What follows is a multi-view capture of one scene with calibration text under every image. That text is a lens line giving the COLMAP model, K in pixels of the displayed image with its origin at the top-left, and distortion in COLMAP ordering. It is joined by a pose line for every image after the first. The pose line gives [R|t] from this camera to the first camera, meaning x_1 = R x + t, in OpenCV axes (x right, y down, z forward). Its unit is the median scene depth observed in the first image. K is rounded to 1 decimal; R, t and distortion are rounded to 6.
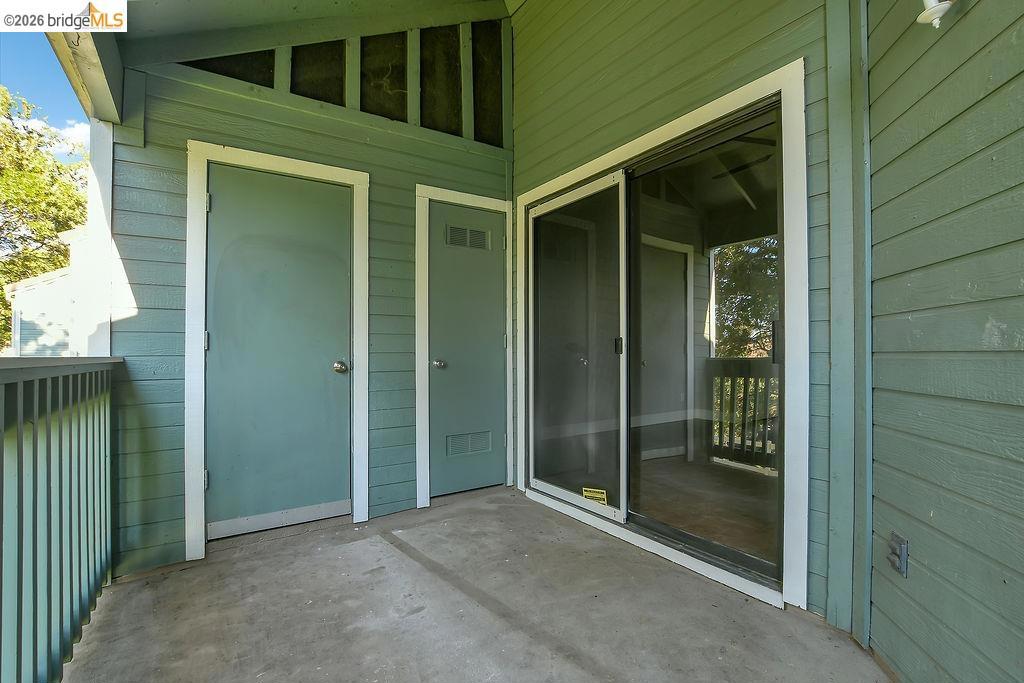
lens RADIAL K [[466.9, 0, 510.8], [0, 466.9, 346.0], [0, 0, 1]] dist [-0.020904, 0.000176]
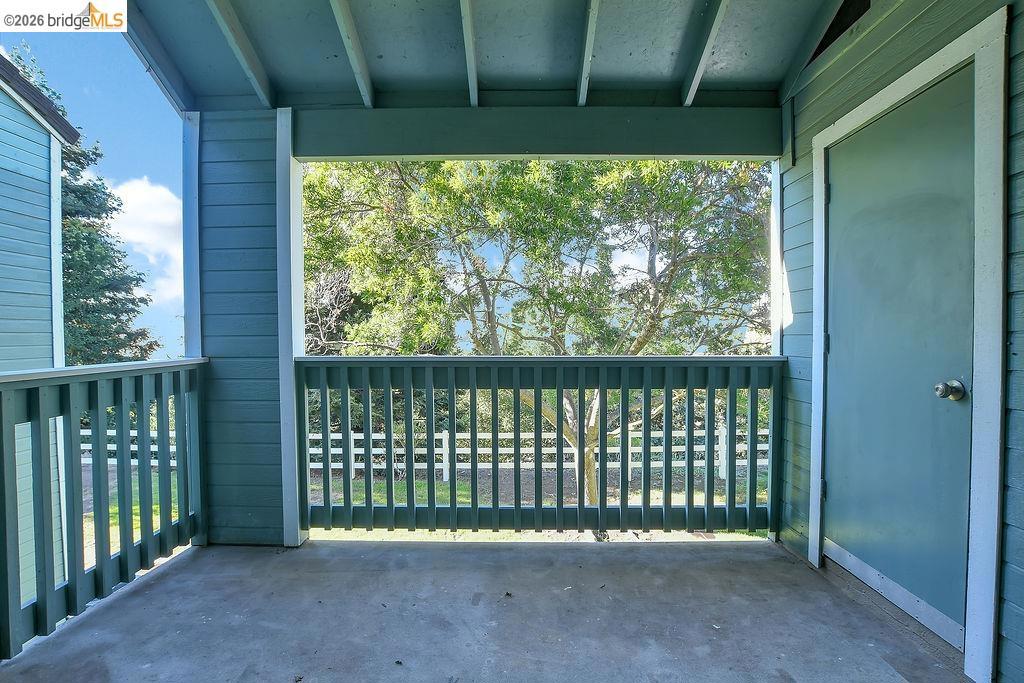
lens RADIAL K [[466.9, 0, 510.8], [0, 466.9, 346.0], [0, 0, 1]] dist [-0.020904, 0.000176]
pose [[-0.562626, 0.030505, -0.826149, 0.475024], [0.019383, 0.999531, 0.023707, -0.040820], [0.826485, -0.002675, -0.562953, 1.002699]]
